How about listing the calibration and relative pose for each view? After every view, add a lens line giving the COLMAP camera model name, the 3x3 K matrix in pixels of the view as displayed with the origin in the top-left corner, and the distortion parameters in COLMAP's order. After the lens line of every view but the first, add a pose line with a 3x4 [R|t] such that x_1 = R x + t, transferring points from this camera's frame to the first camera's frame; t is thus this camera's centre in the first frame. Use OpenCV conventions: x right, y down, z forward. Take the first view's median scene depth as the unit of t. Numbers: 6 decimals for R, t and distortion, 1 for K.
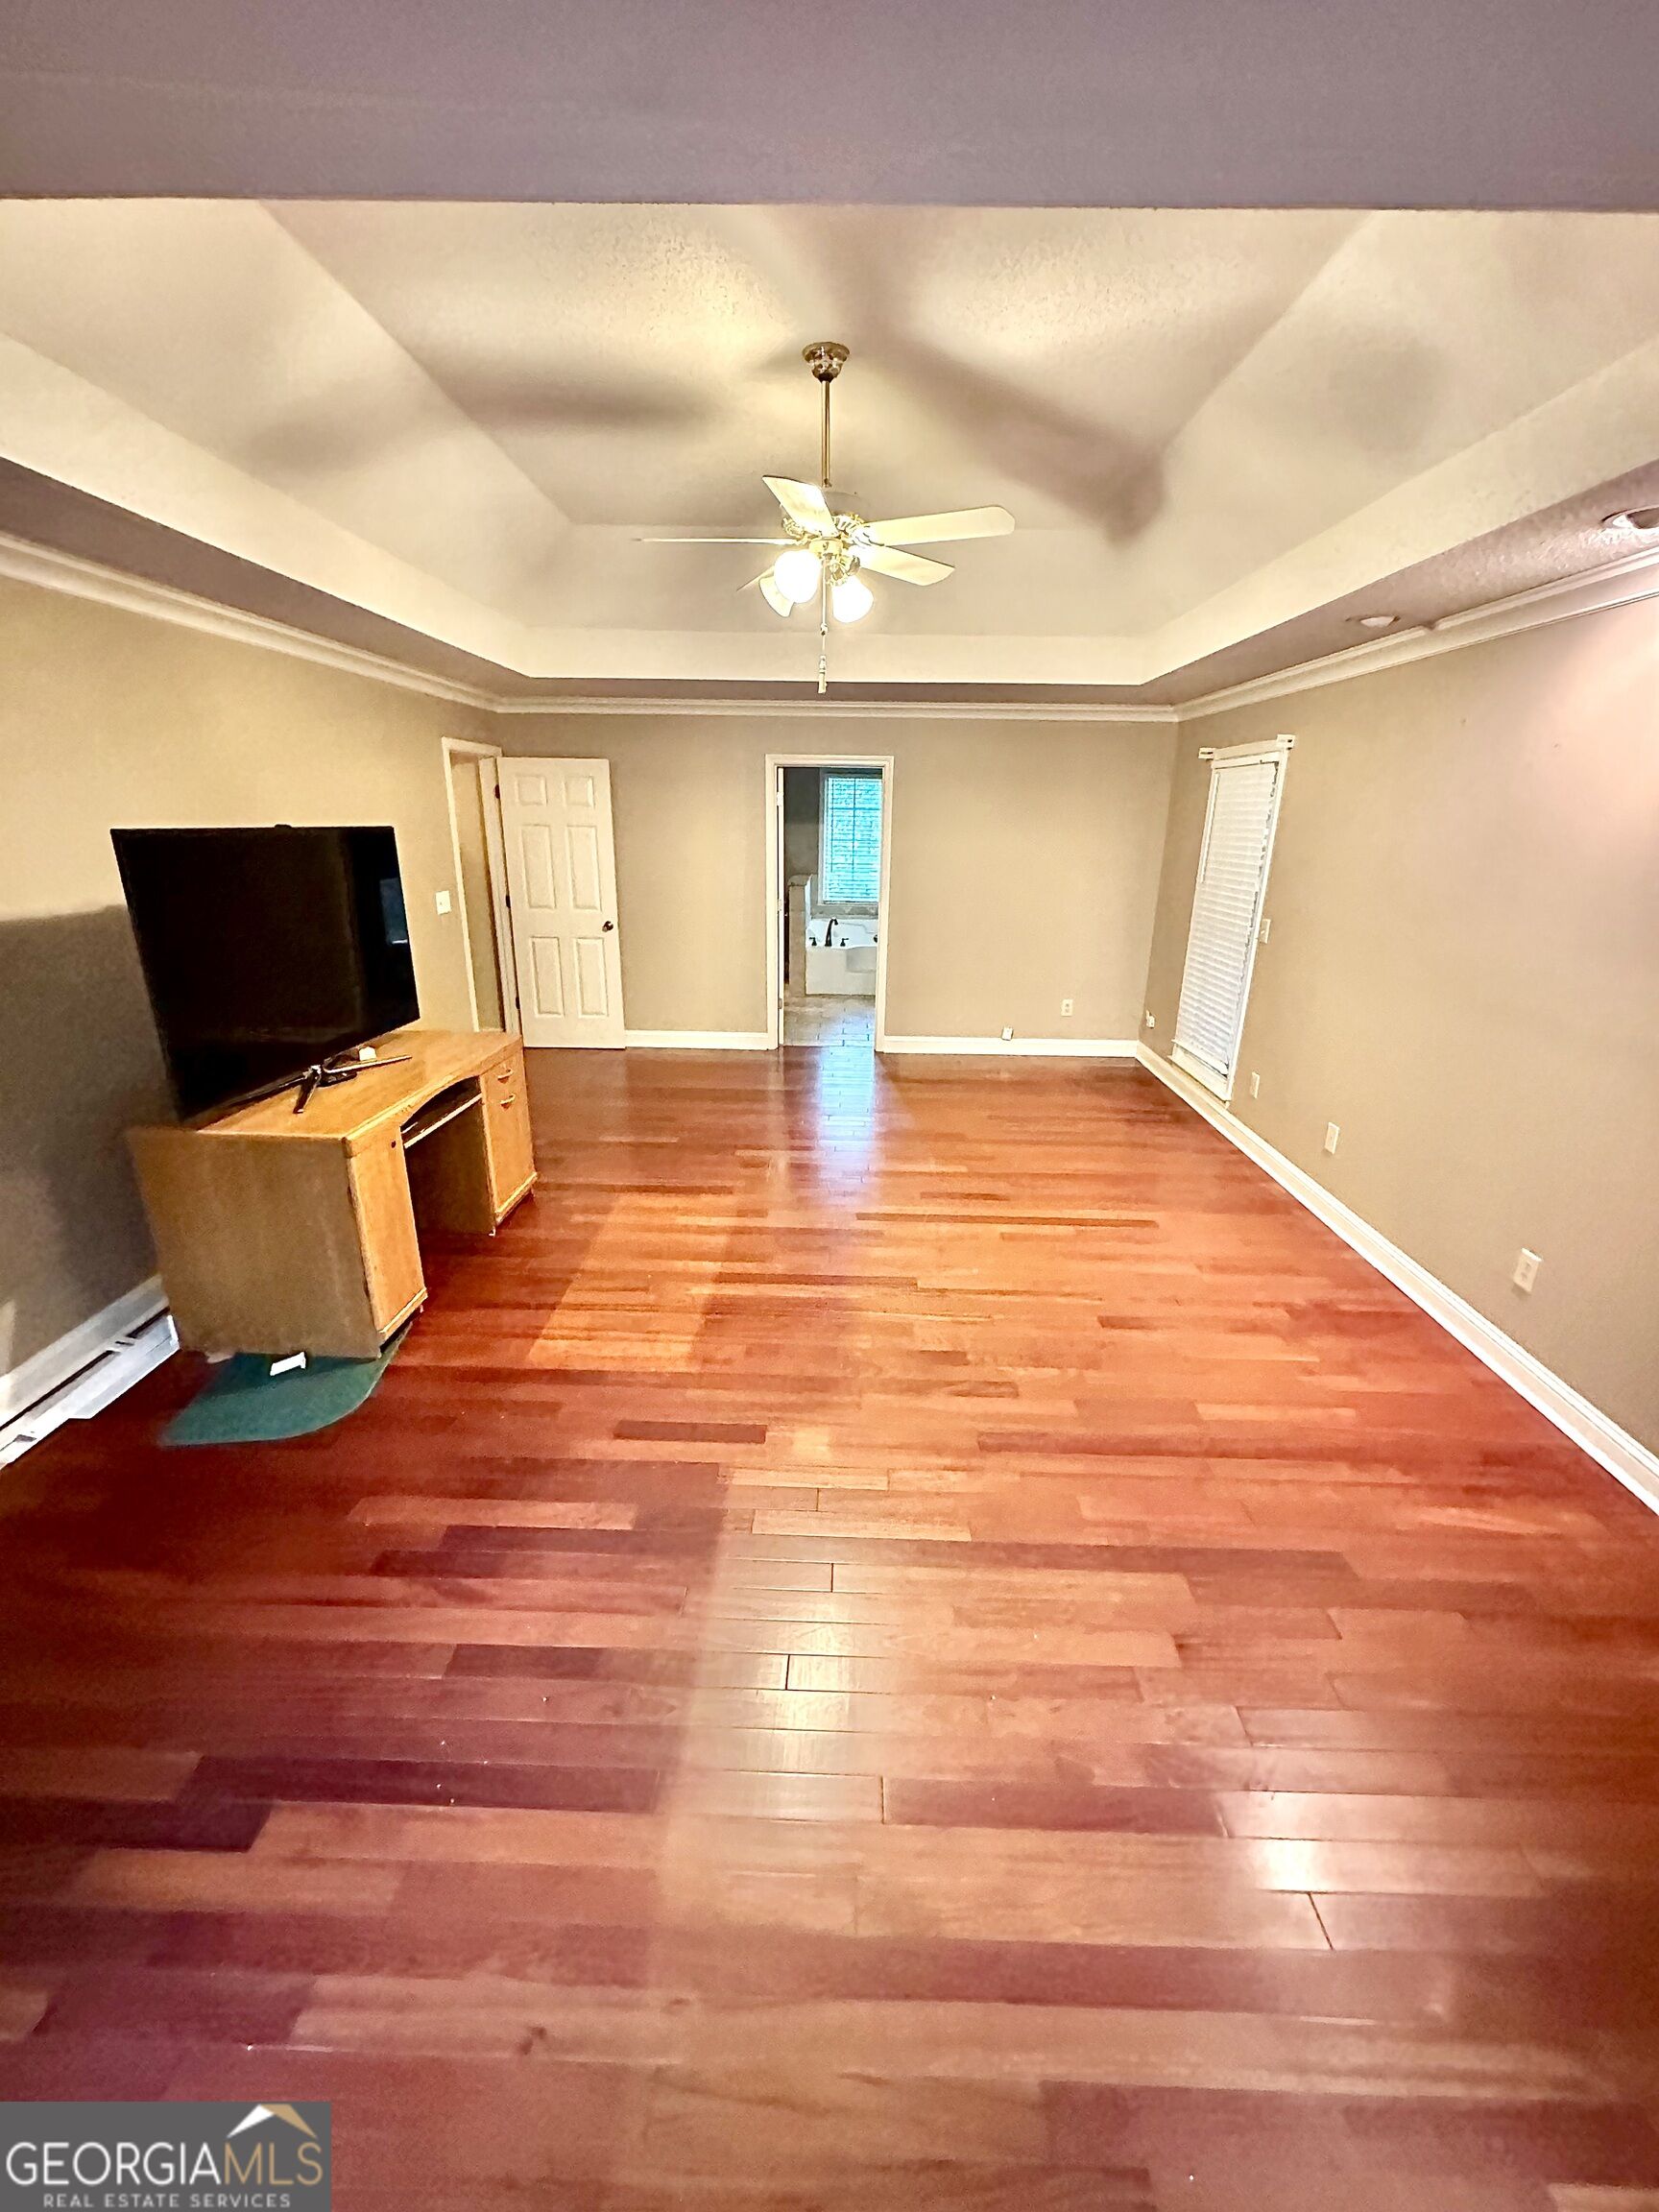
lens RADIAL K [[886.1, 0, 834.3], [0, 886.1, 1105.2], [0, 0, 1]] dist [0.000844, 0.000012]
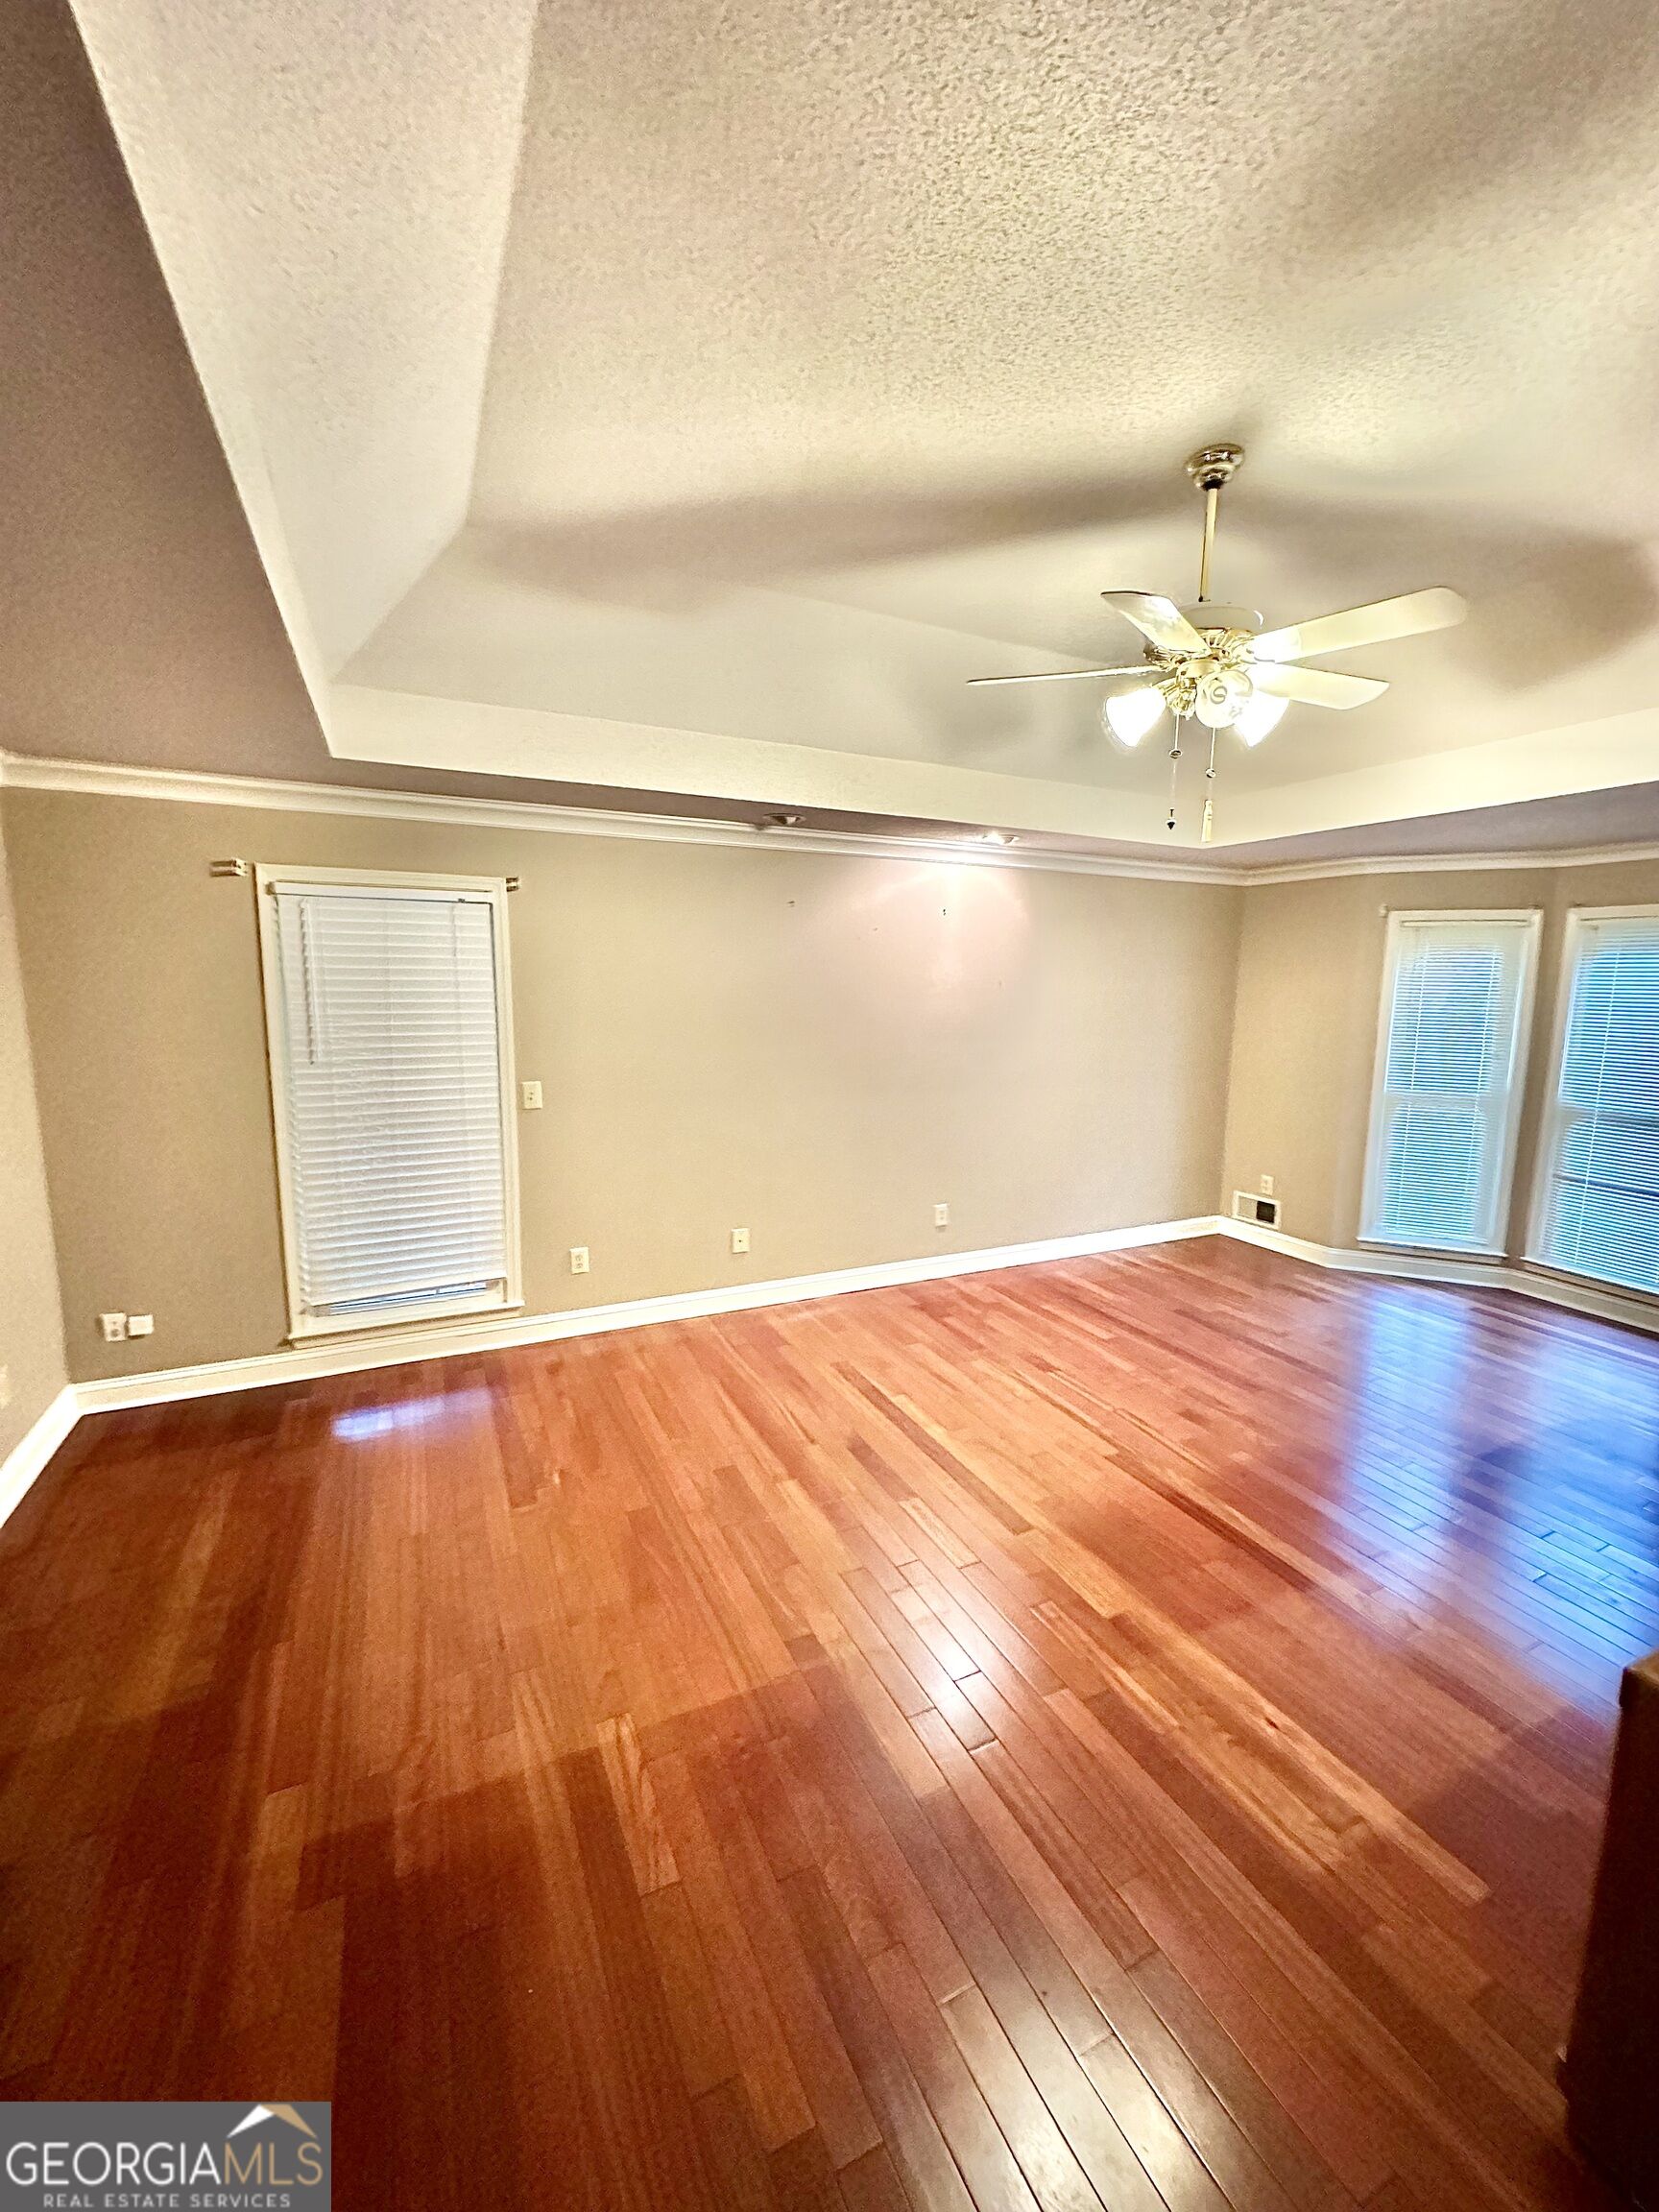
lens RADIAL K [[886.1, 0, 838.5], [0, 886.1, 1102.1], [0, 0, 1]] dist [0.000844, 0.000012]
pose [[-0.465626, -0.147652, 0.872577, -0.478944], [0.256671, 0.921072, 0.292823, -0.441052], [-0.846943, 0.360311, -0.390978, 1.312333]]
